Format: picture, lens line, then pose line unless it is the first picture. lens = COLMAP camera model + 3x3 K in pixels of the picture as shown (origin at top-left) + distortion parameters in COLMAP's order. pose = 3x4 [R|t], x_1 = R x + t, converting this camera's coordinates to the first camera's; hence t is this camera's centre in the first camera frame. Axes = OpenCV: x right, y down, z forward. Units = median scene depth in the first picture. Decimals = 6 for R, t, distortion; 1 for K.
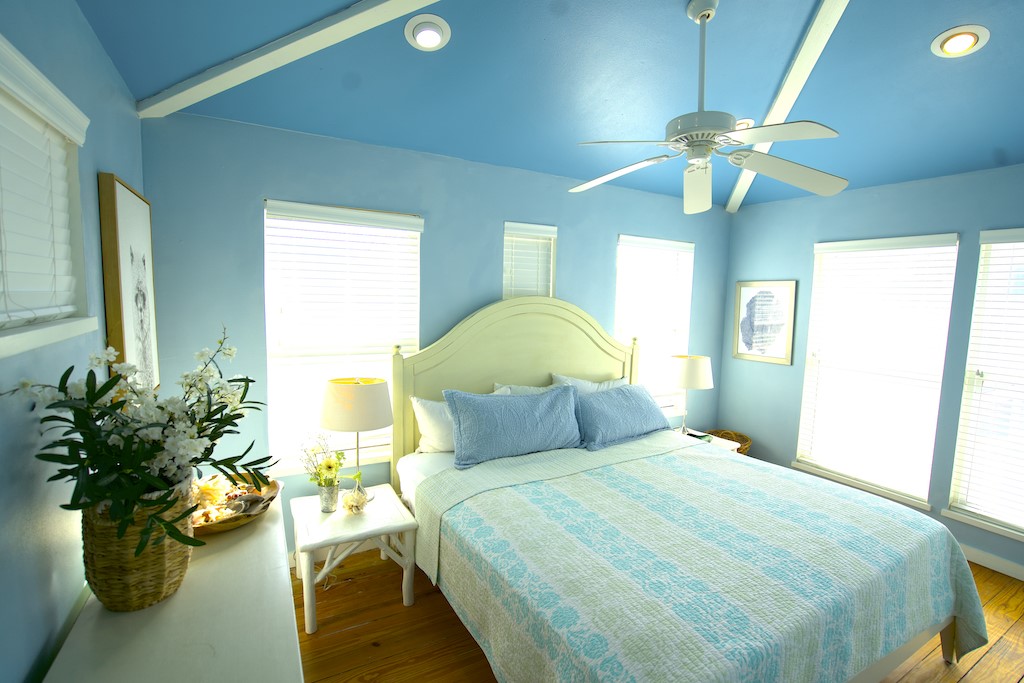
lens RADIAL K [[468.2, 0, 508.3], [0, 468.2, 336.4], [0, 0, 1]] dist [-0.040261, 0.000238]
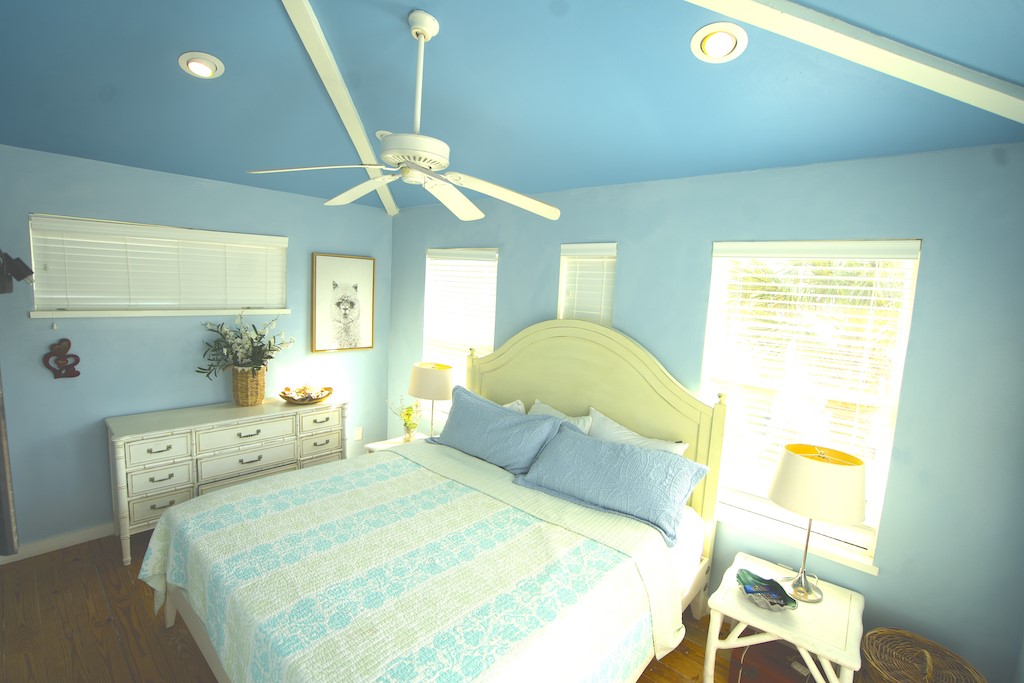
lens RADIAL K [[468.2, 0, 506.8], [0, 468.2, 342.7], [0, 0, 1]] dist [-0.040261, 0.000238]
pose [[0.330982, 0.108954, -0.937326, 1.177710], [-0.131446, 0.988951, 0.068540, -0.113154], [0.934437, 0.100523, 0.341647, 0.720888]]
